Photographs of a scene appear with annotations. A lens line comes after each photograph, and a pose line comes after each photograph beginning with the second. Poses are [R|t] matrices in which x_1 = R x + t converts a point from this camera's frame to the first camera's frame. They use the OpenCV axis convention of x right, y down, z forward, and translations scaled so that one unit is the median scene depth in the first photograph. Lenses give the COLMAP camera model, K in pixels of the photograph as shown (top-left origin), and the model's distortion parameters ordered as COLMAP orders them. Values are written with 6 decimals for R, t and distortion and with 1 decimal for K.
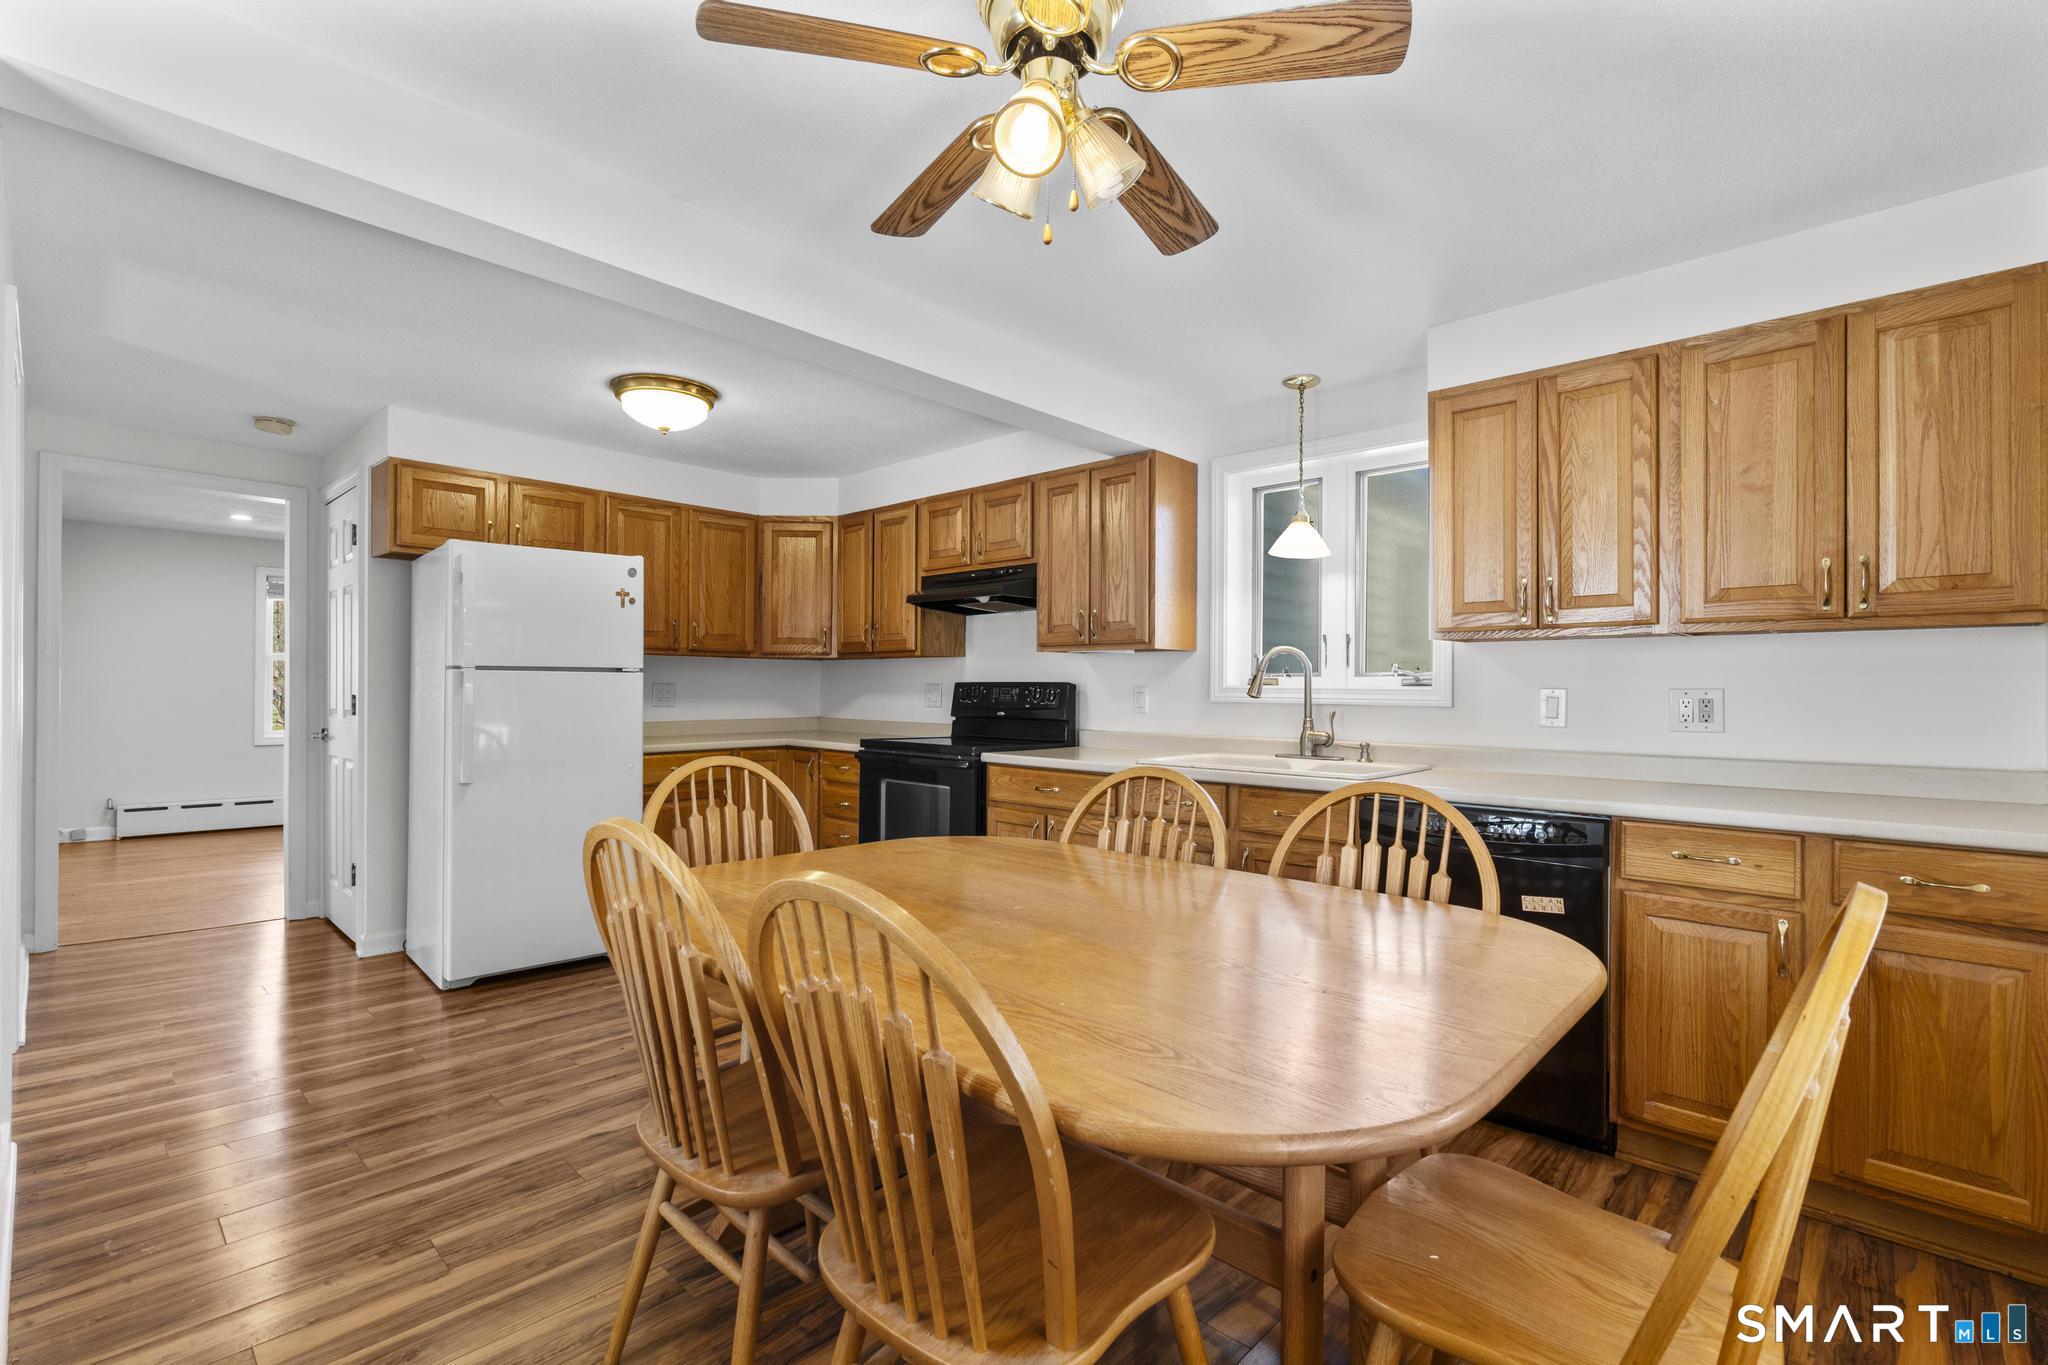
lens RADIAL K [[913.1, 0, 1020.7], [0, 913.1, 683.5], [0, 0, 1]] dist [-0.012574, 0.003352]
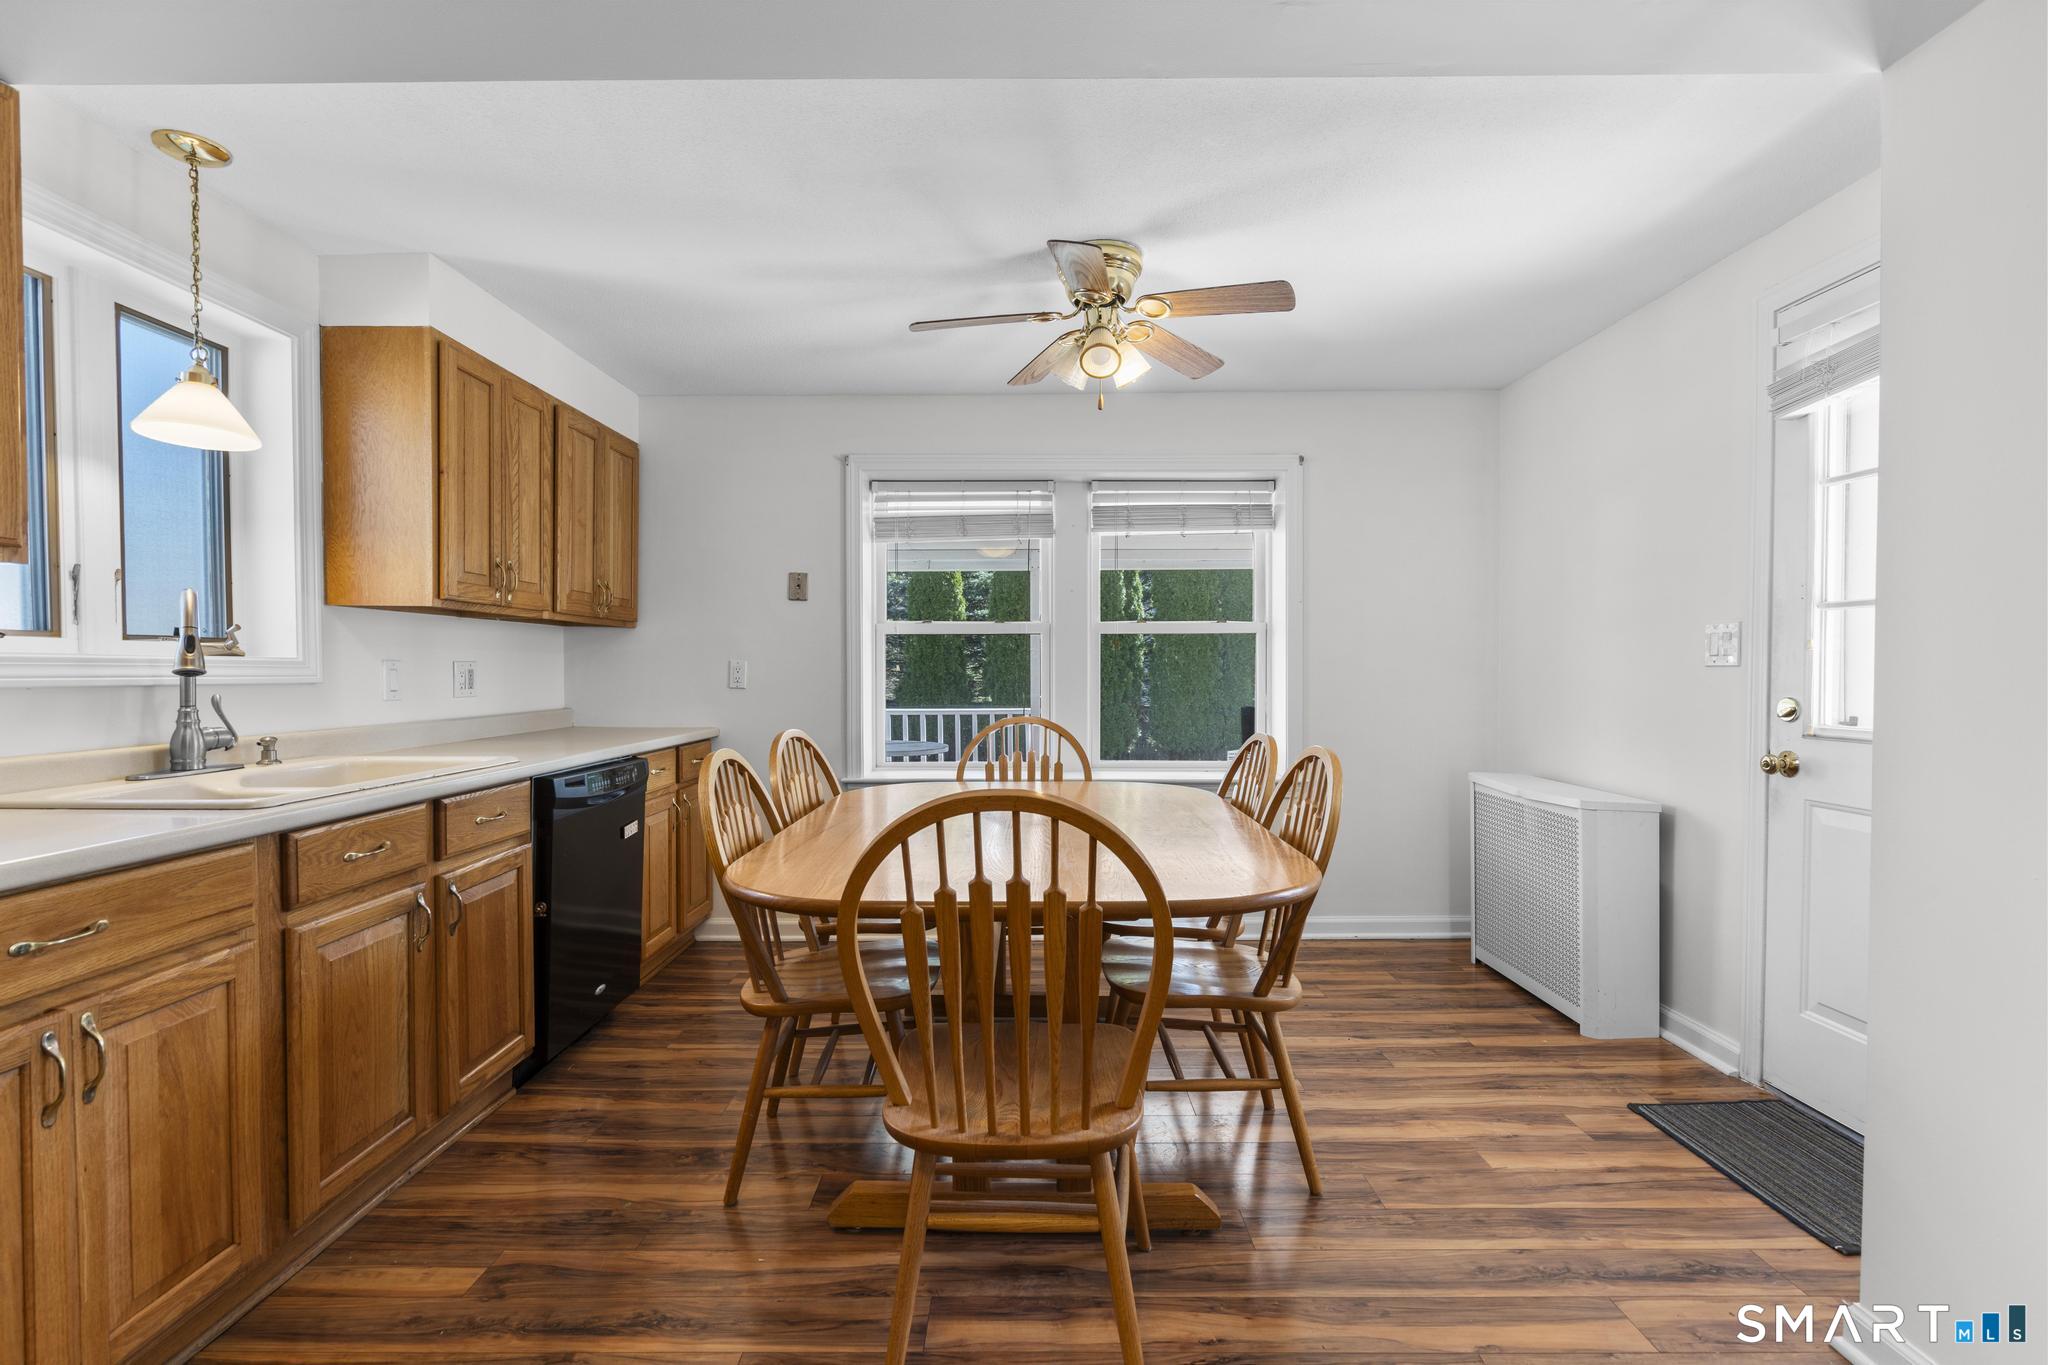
lens RADIAL K [[920.2, 0, 1020.8], [0, 920.2, 684.6], [0, 0, 1]] dist [-0.002111, 0.000187]
pose [[-0.702457, -0.020308, 0.711436, -0.456081], [-0.011004, 0.999783, 0.017674, 0.004503], [-0.711641, 0.004587, -0.702529, 0.919953]]
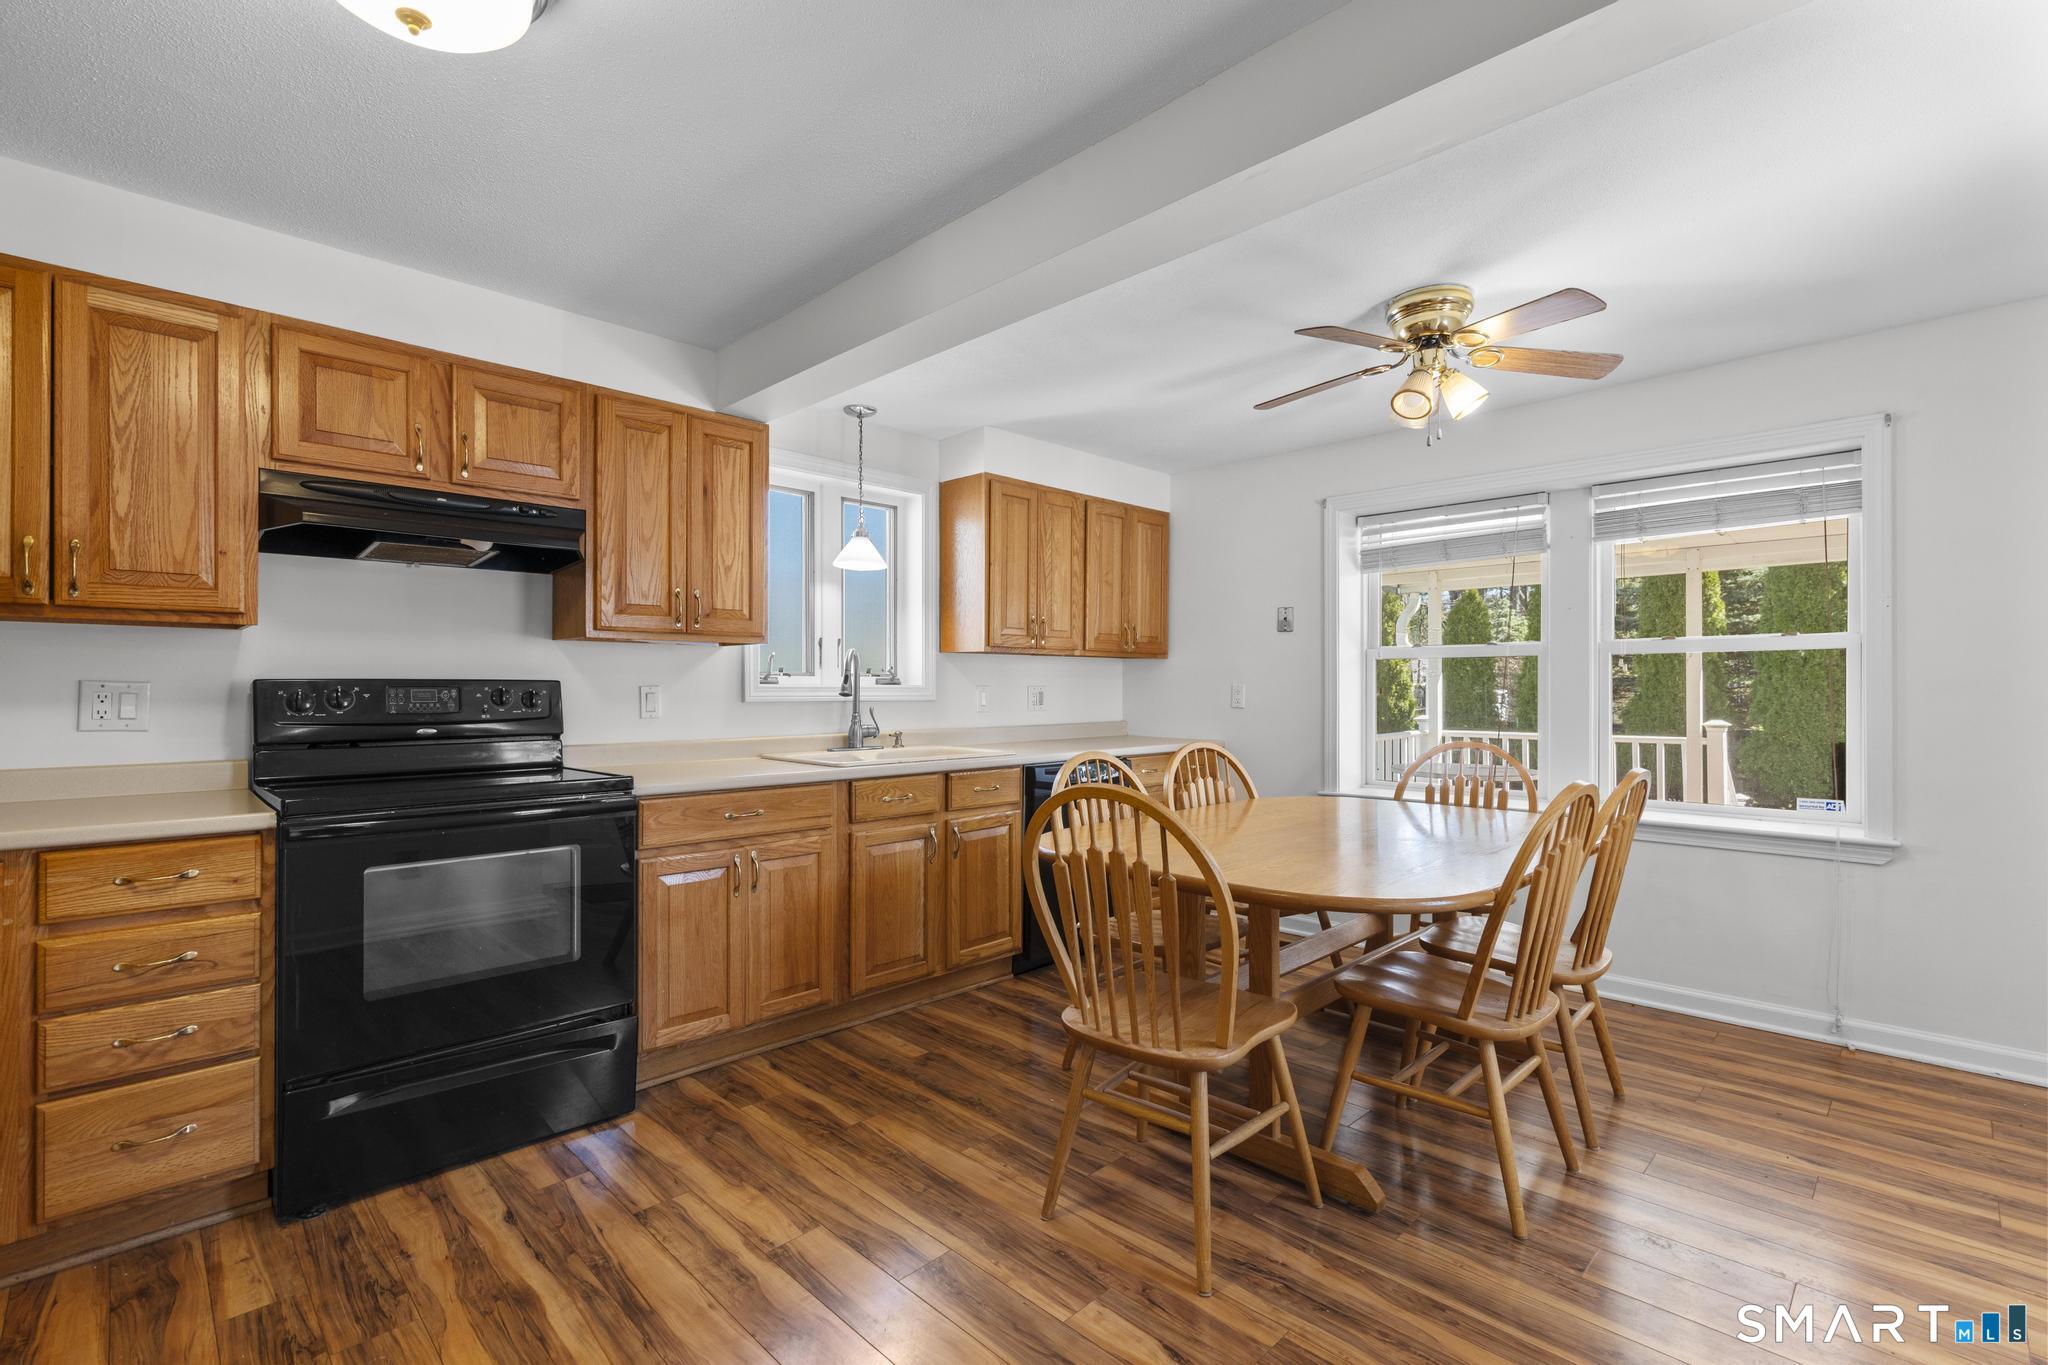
lens RADIAL K [[932.6, 0, 1024.0], [0, 932.6, 682.5], [0, 0, 1]] dist [-0.052498, 0.032711]
pose [[0.012518, -0.003280, 0.999916, -0.730707], [-0.008515, 0.999958, 0.003387, -0.005089], [-0.999885, -0.008557, 0.012490, 0.692474]]
